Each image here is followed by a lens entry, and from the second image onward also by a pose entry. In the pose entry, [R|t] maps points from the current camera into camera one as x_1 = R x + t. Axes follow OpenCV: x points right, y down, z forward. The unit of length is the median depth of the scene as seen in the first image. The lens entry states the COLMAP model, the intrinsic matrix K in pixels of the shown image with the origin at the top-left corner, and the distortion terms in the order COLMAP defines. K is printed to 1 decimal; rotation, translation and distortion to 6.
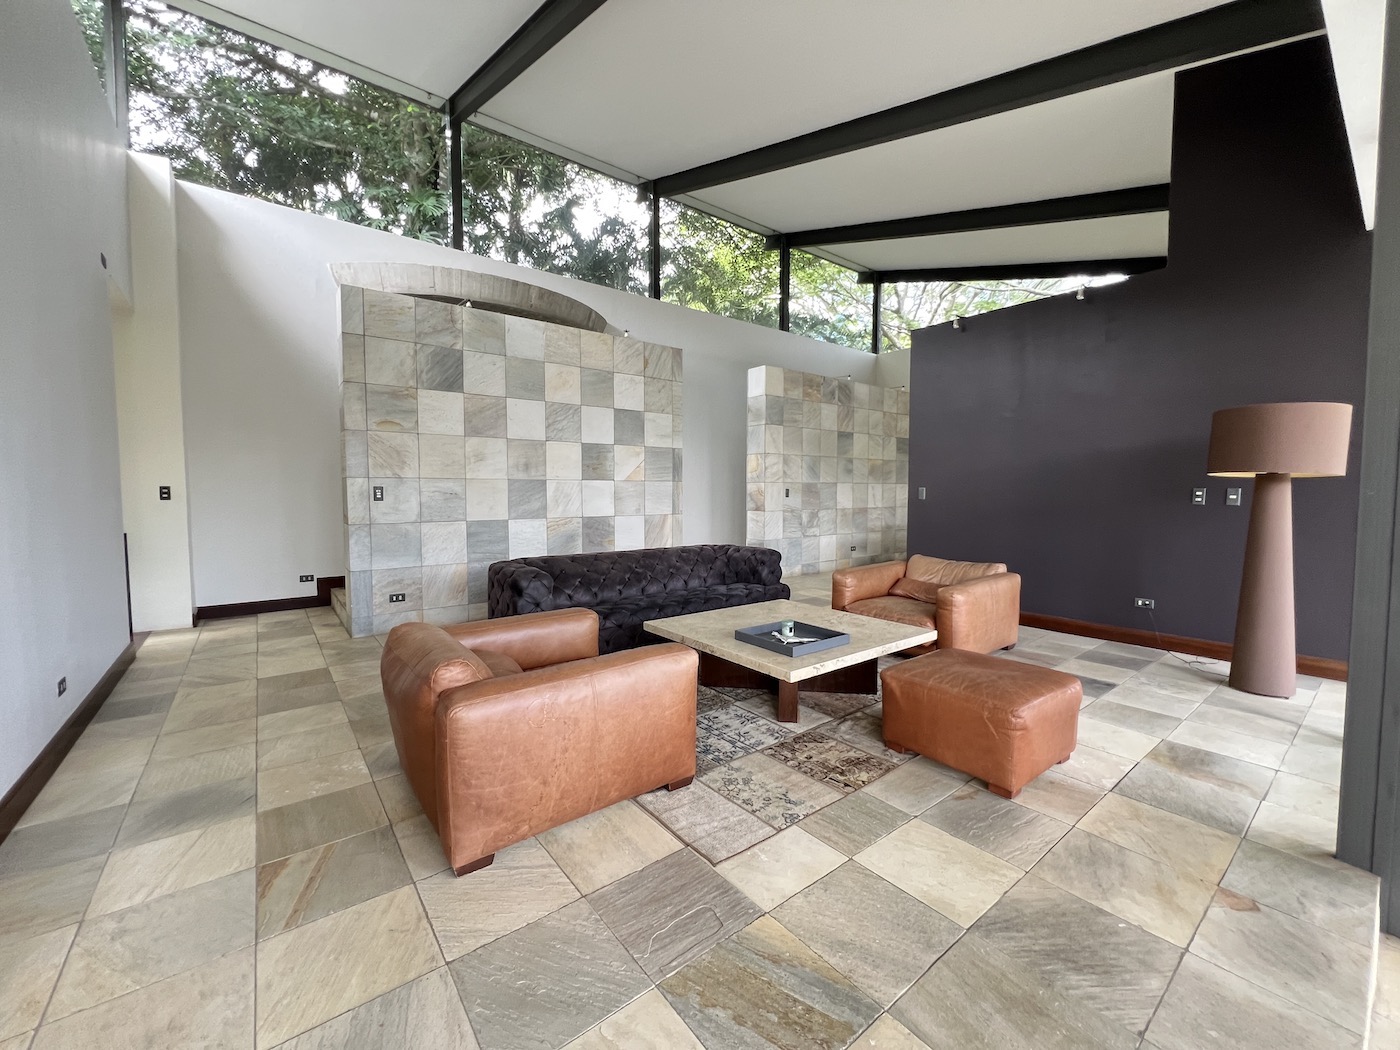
lens RADIAL K [[563.1, 0, 698.3], [0, 563.1, 521.0], [0, 0, 1]] dist [0.001570, -0.000202]
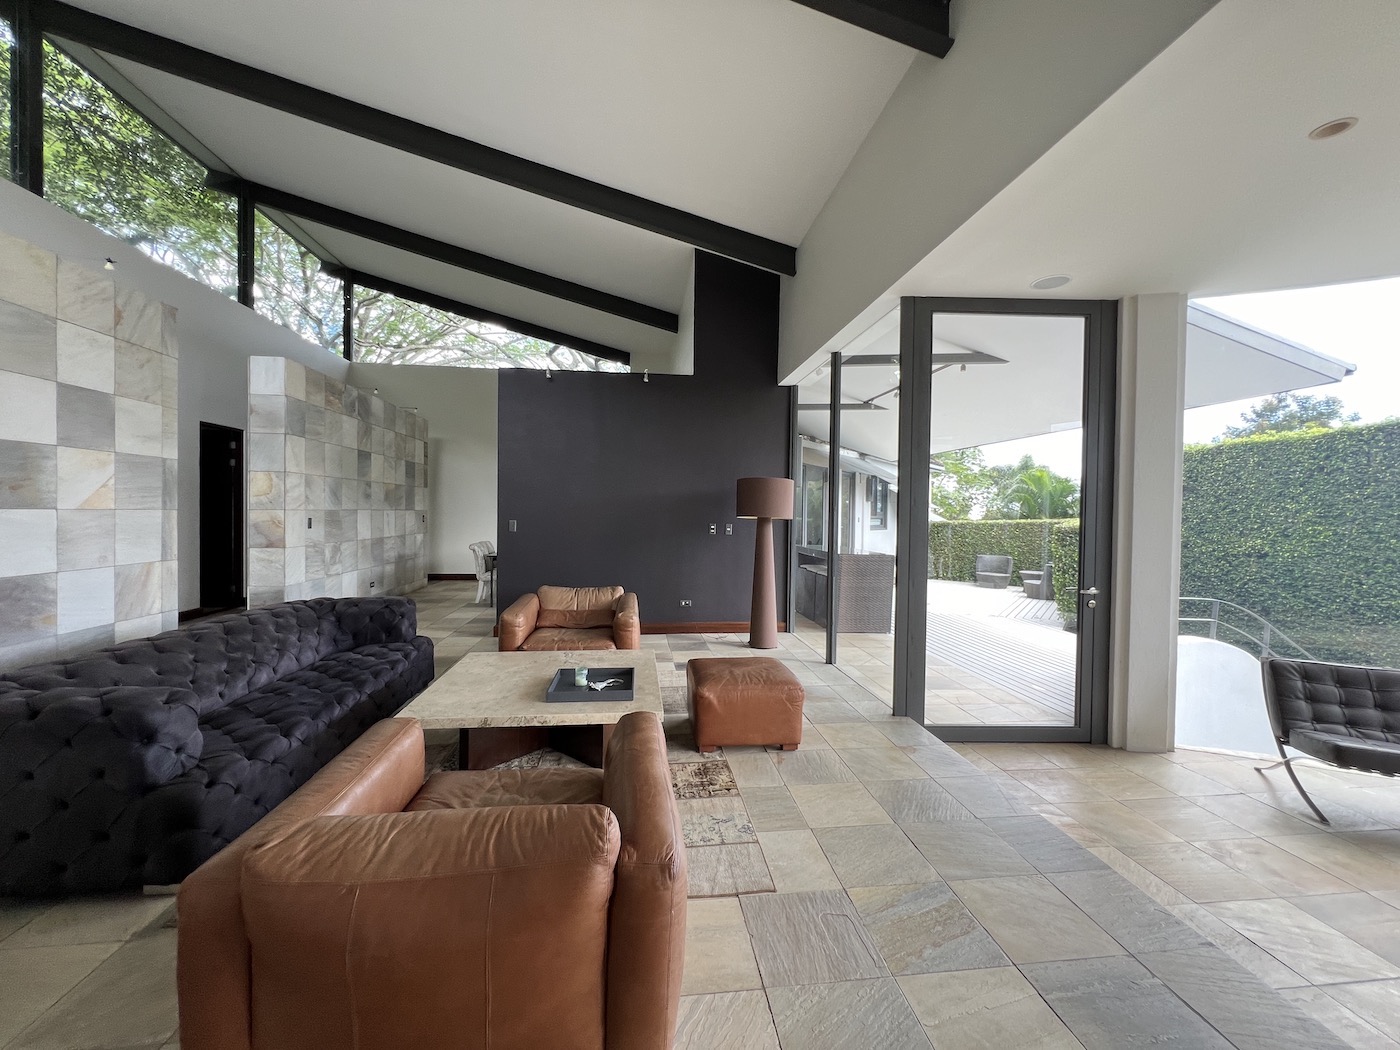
lens RADIAL K [[563.1, 0, 698.3], [0, 563.1, 521.0], [0, 0, 1]] dist [0.001570, -0.000202]
pose [[0.521179, -0.006713, 0.853421, -0.279520], [0.032860, 0.999385, -0.012206, -0.030241], [-0.852814, 0.034405, 0.521080, 0.148863]]
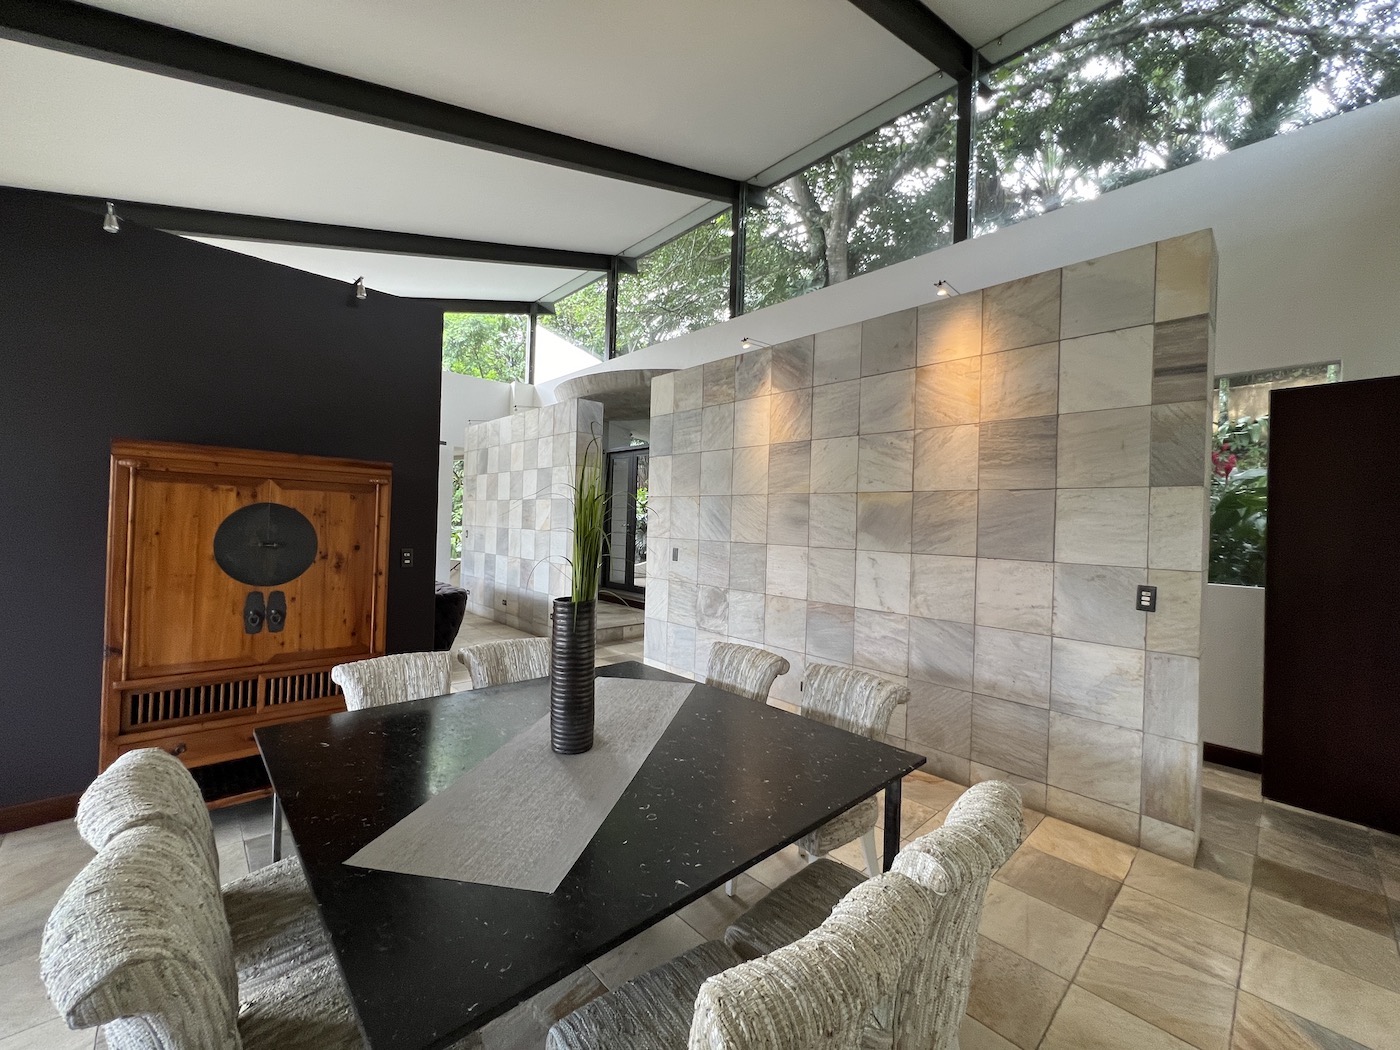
lens RADIAL K [[563.1, 0, 698.3], [0, 563.1, 521.0], [0, 0, 1]] dist [0.001570, -0.000202]
pose [[0.085011, -0.008322, -0.996345, 0.984088], [-0.091230, 0.995700, -0.016100, -0.096791], [0.992195, 0.092266, 0.083886, 1.164807]]
